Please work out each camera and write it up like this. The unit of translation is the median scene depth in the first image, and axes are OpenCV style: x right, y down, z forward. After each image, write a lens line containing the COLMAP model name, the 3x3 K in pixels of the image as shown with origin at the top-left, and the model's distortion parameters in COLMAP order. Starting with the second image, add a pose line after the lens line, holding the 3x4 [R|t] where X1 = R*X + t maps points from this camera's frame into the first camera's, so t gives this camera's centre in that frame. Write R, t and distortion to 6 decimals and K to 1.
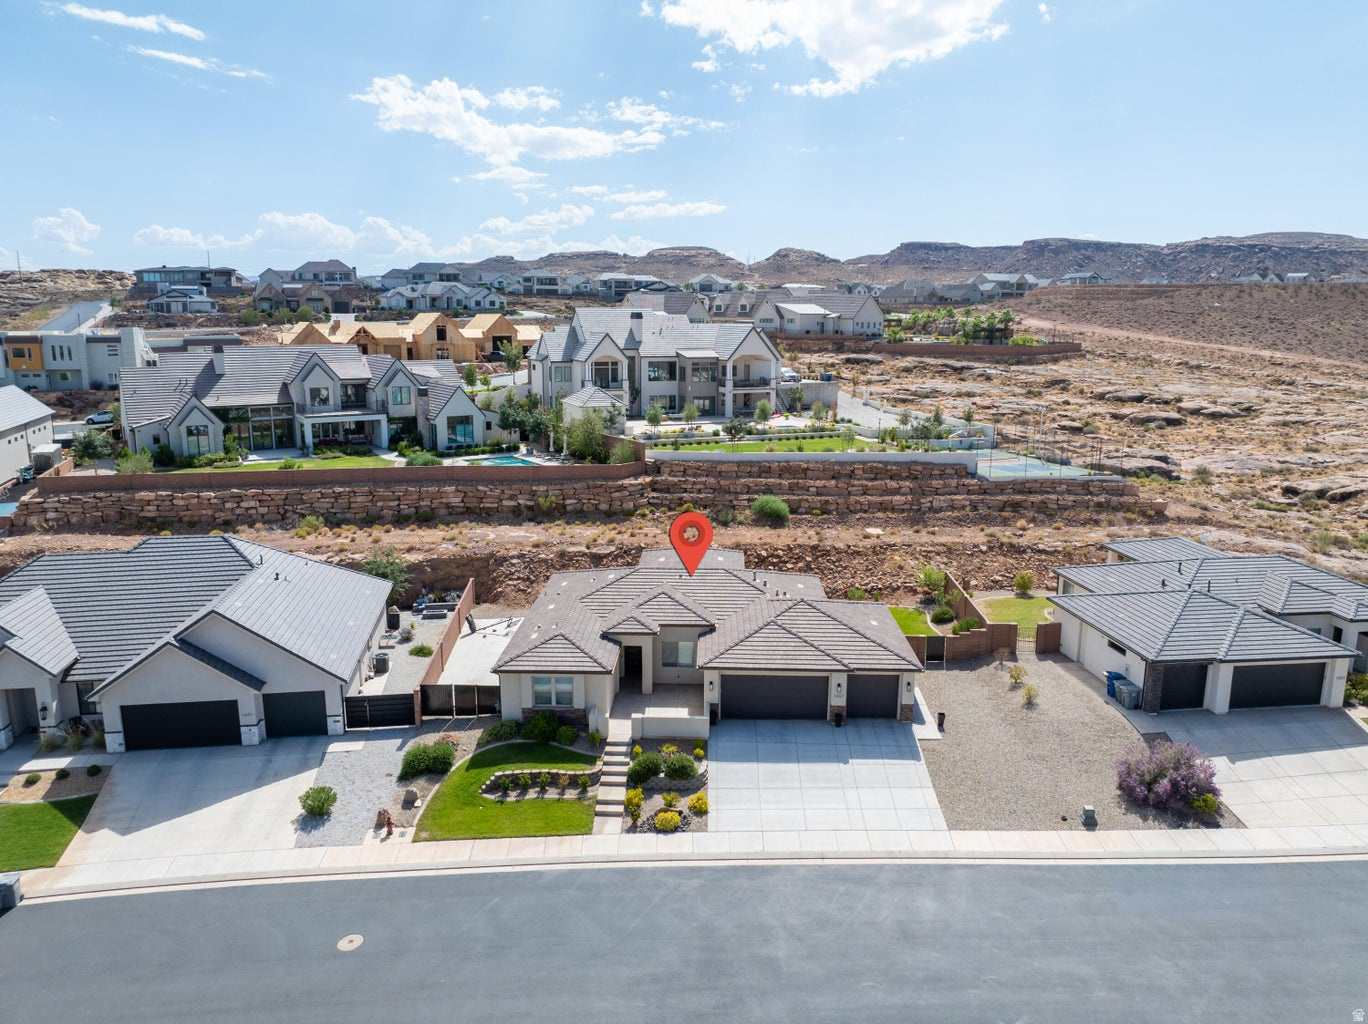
lens RADIAL K [[965.5, 0, 683.5], [0, 965.5, 520.2], [0, 0, 1]] dist [-0.039830, 0.011060]
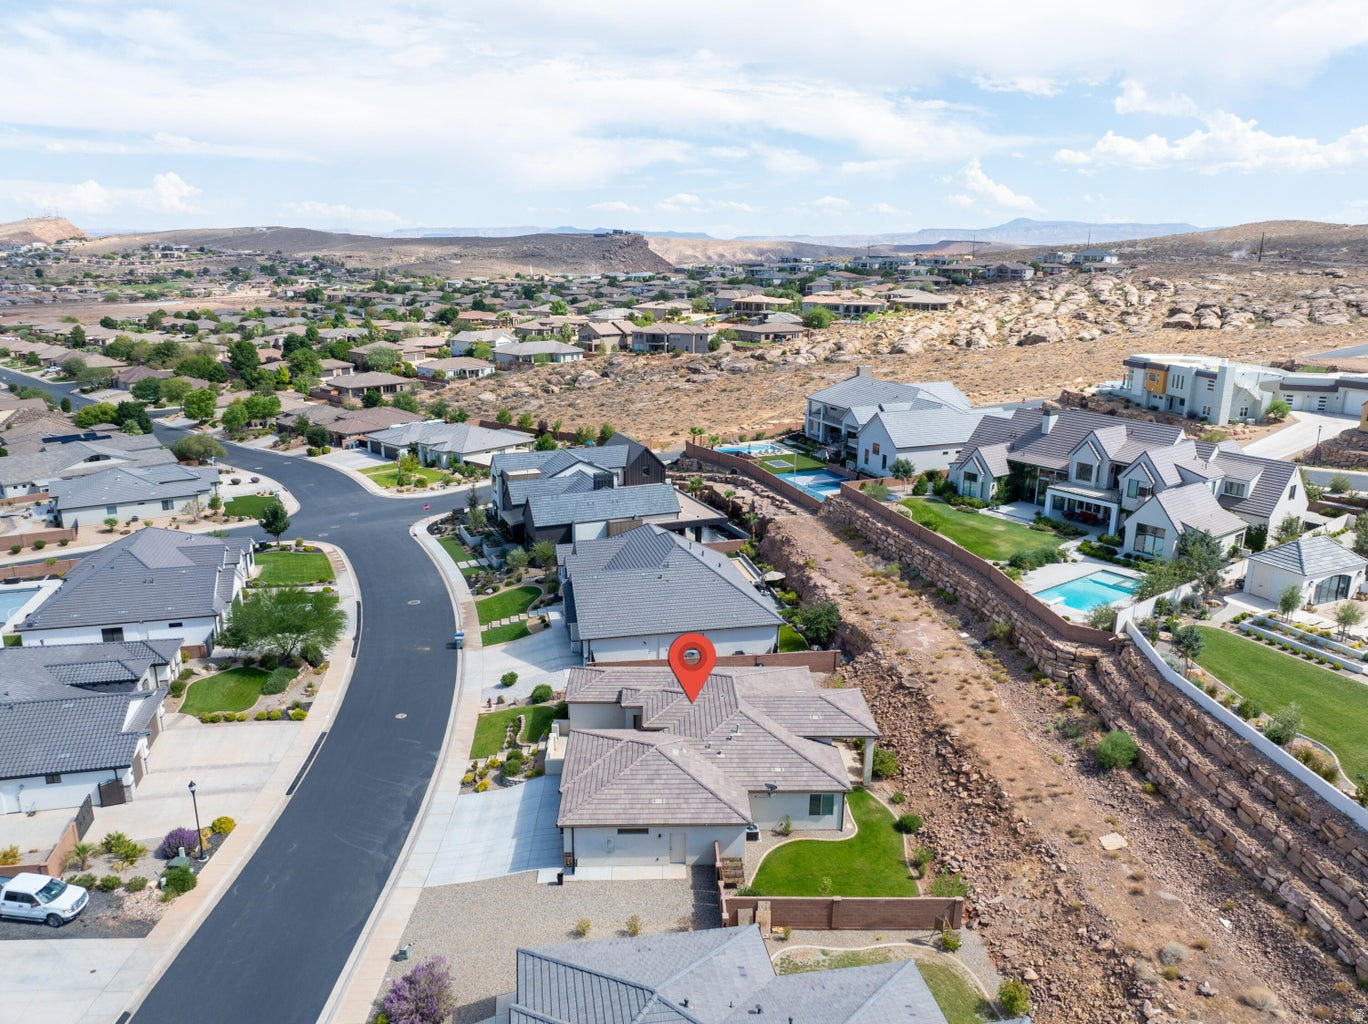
lens RADIAL K [[965.5, 0, 676.9], [0, 965.5, 497.6], [0, 0, 1]] dist [-0.039830, 0.011060]
pose [[0.050934, 0.240744, -0.969251, 0.735636], [-0.212040, 0.950991, 0.225066, -0.289273], [0.975933, 0.194057, 0.099485, 0.556737]]
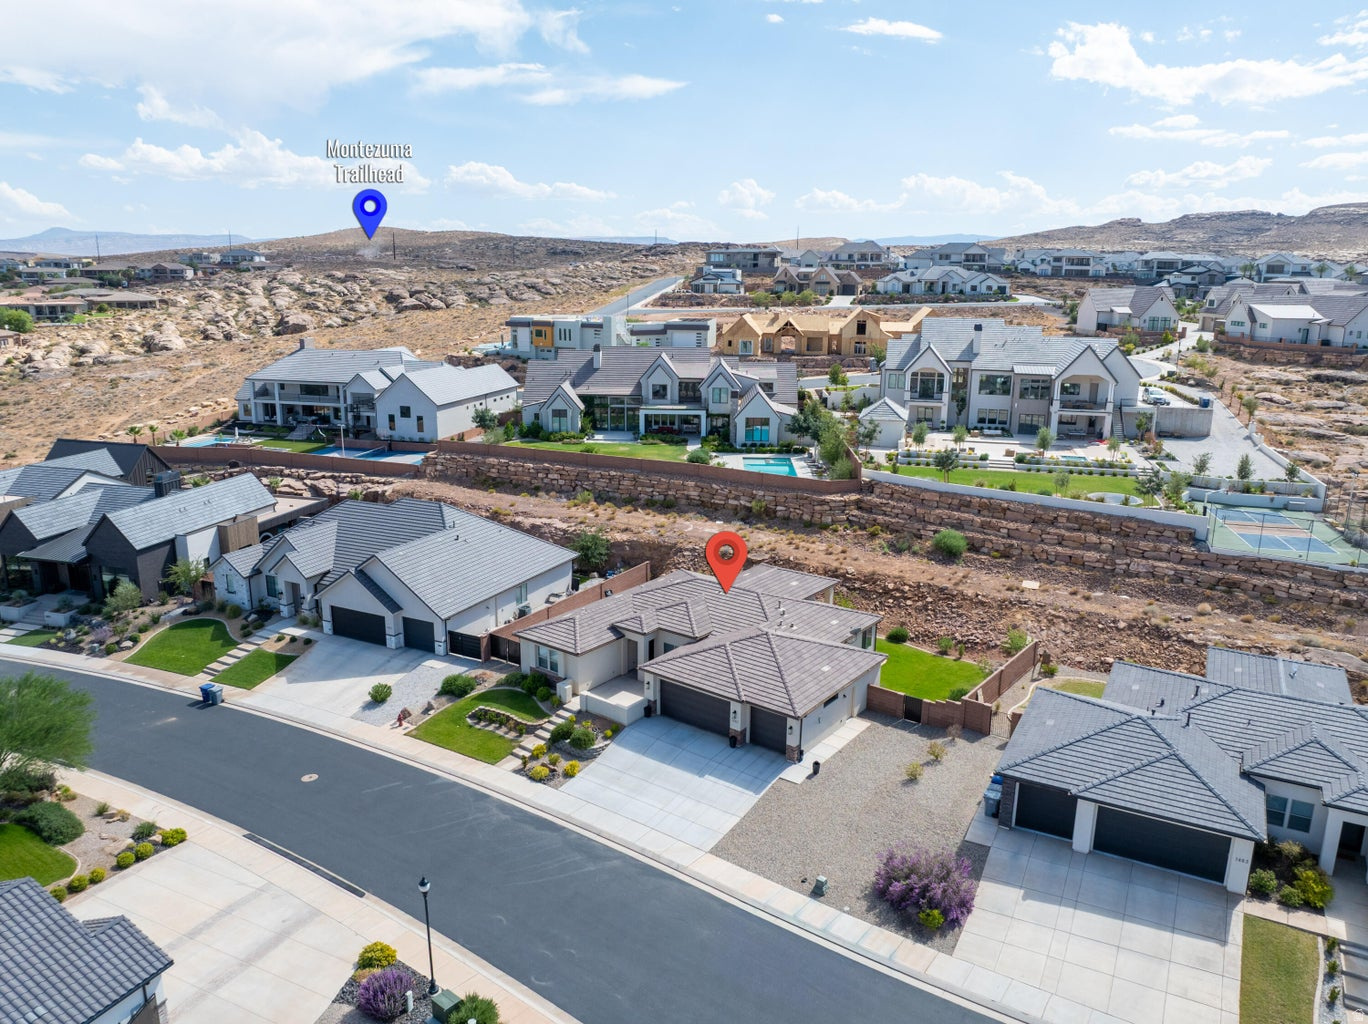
lens RADIAL K [[965.5, 0, 678.9], [0, 965.5, 520.5], [0, 0, 1]] dist [-0.039830, 0.011060]
pose [[0.811220, 0.147634, -0.565797, 0.422692], [-0.125504, 0.989013, 0.078121, -0.078058], [0.571114, 0.007636, 0.820835, 0.015824]]
